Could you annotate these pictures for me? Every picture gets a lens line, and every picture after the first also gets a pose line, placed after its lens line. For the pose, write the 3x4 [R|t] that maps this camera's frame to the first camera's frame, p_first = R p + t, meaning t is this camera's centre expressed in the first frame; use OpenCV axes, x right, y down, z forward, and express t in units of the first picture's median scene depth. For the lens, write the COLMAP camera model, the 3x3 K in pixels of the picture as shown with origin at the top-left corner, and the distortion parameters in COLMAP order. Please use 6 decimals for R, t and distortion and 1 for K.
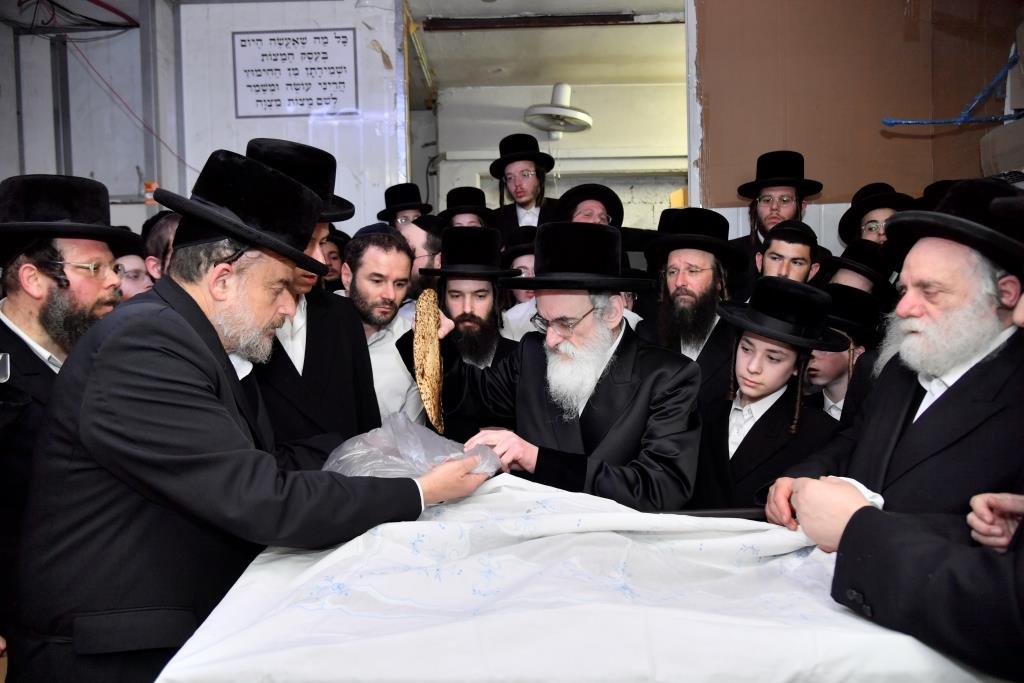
lens RADIAL K [[711.4, 0, 512.6], [0, 711.4, 342.5], [0, 0, 1]] dist [-0.007085, 0.001436]
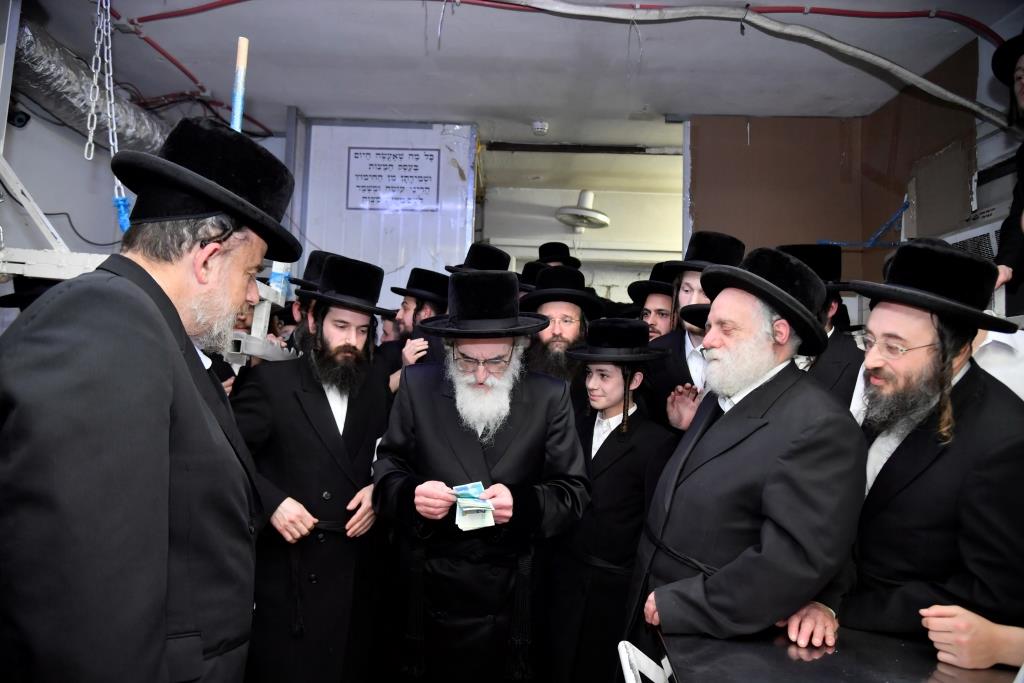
lens RADIAL K [[719.3, 0, 509.0], [0, 719.3, 339.1], [0, 0, 1]] dist [0.000214, 0.000140]
pose [[0.998355, 0.056194, -0.011421, -0.053533], [-0.057115, 0.992216, -0.110657, 0.061561], [0.005114, 0.111127, 0.993793, -0.324495]]
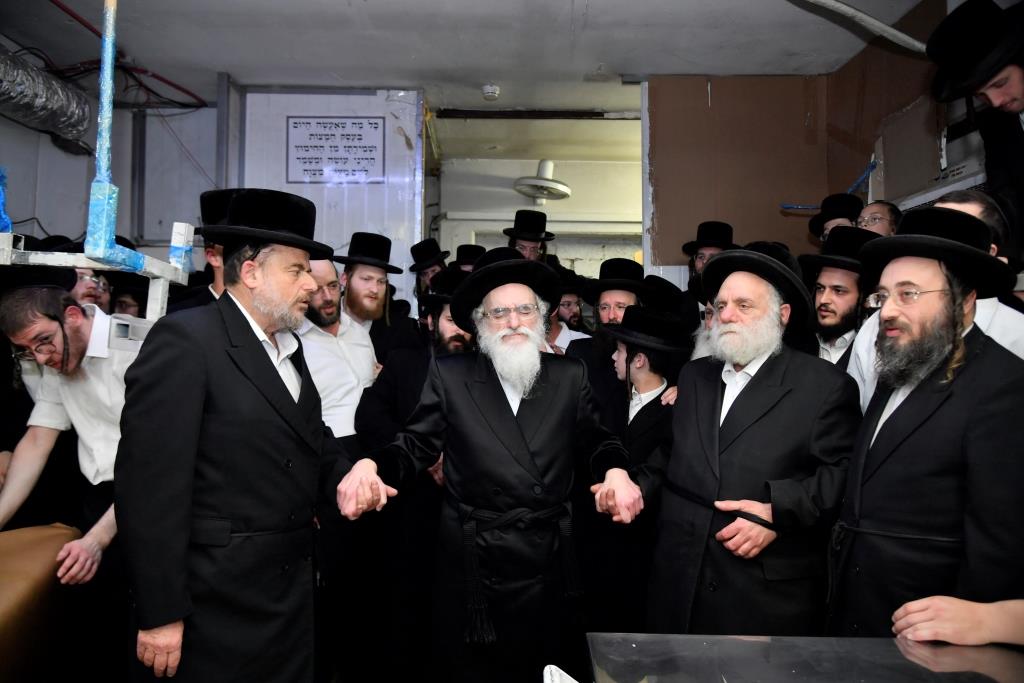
lens RADIAL K [[719.3, 0, 509.0], [0, 719.3, 339.1], [0, 0, 1]] dist [0.000214, 0.000140]
pose [[0.999331, 0.029954, 0.021003, -0.013999], [-0.028157, 0.996304, -0.081155, 0.052829], [-0.023356, 0.080509, 0.996480, -0.259083]]
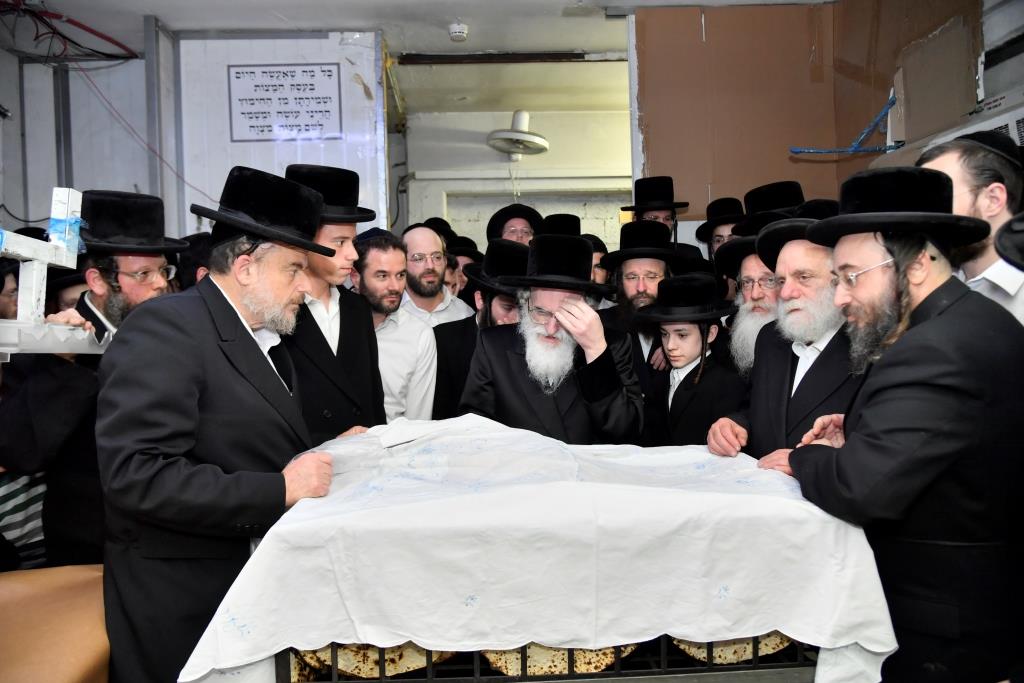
lens RADIAL K [[714.6, 0, 506.9], [0, 714.6, 339.1], [0, 0, 1]] dist [-0.008822, 0.001197]
pose [[0.998715, -0.005756, 0.050359, -0.014868], [0.007245, 0.999541, -0.029426, 0.030952], [-0.050167, 0.029753, 0.998298, -0.132480]]
